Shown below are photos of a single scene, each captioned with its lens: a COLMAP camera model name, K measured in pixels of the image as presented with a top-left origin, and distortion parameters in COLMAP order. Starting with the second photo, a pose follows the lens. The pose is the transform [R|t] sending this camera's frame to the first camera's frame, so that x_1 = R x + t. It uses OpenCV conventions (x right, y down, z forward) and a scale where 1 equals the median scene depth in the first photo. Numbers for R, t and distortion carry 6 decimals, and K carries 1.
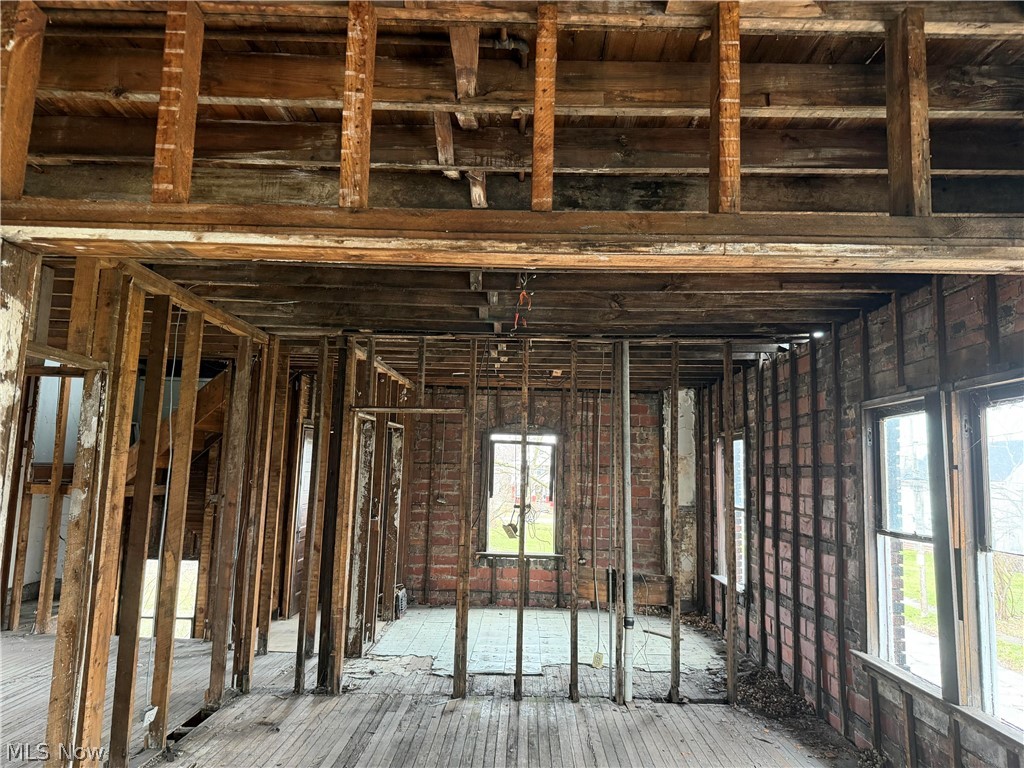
lens RADIAL K [[702.8, 0, 511.9], [0, 702.8, 379.6], [0, 0, 1]] dist [0.029444, -0.034206]
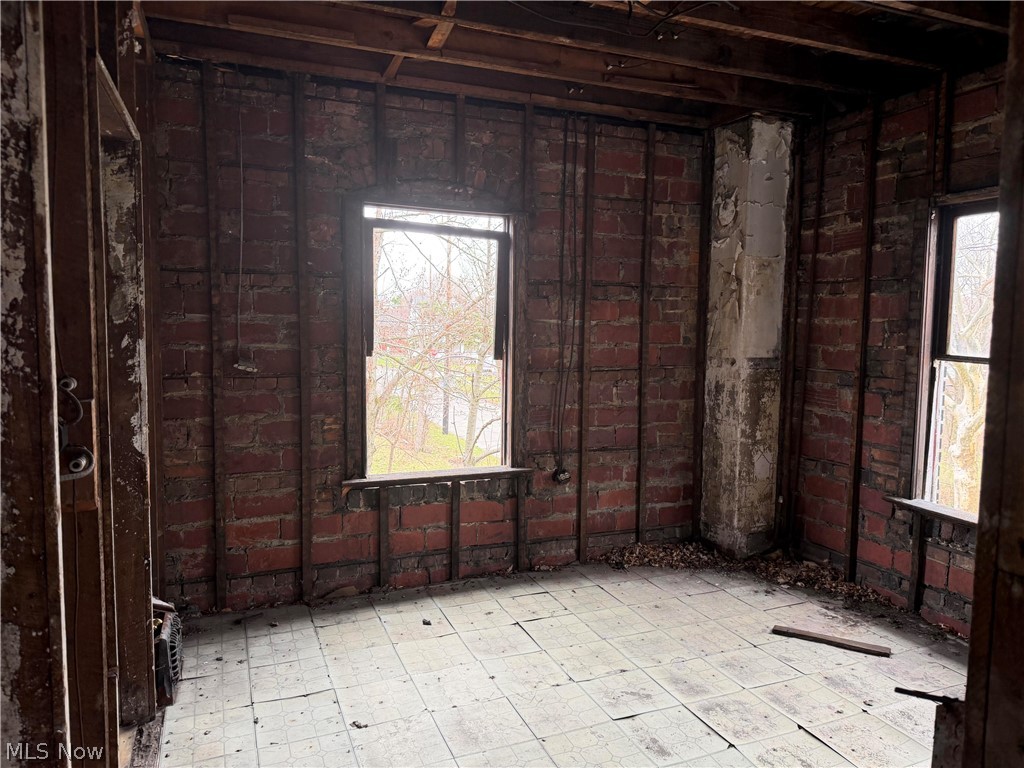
lens RADIAL K [[702.8, 0, 521.2], [0, 702.8, 388.9], [0, 0, 1]] dist [0.029444, -0.034206]
pose [[0.912863, -0.052305, 0.404902, -0.121168], [-0.039913, 0.975575, 0.216009, 0.092545], [-0.406311, -0.213347, 0.888479, 0.581596]]
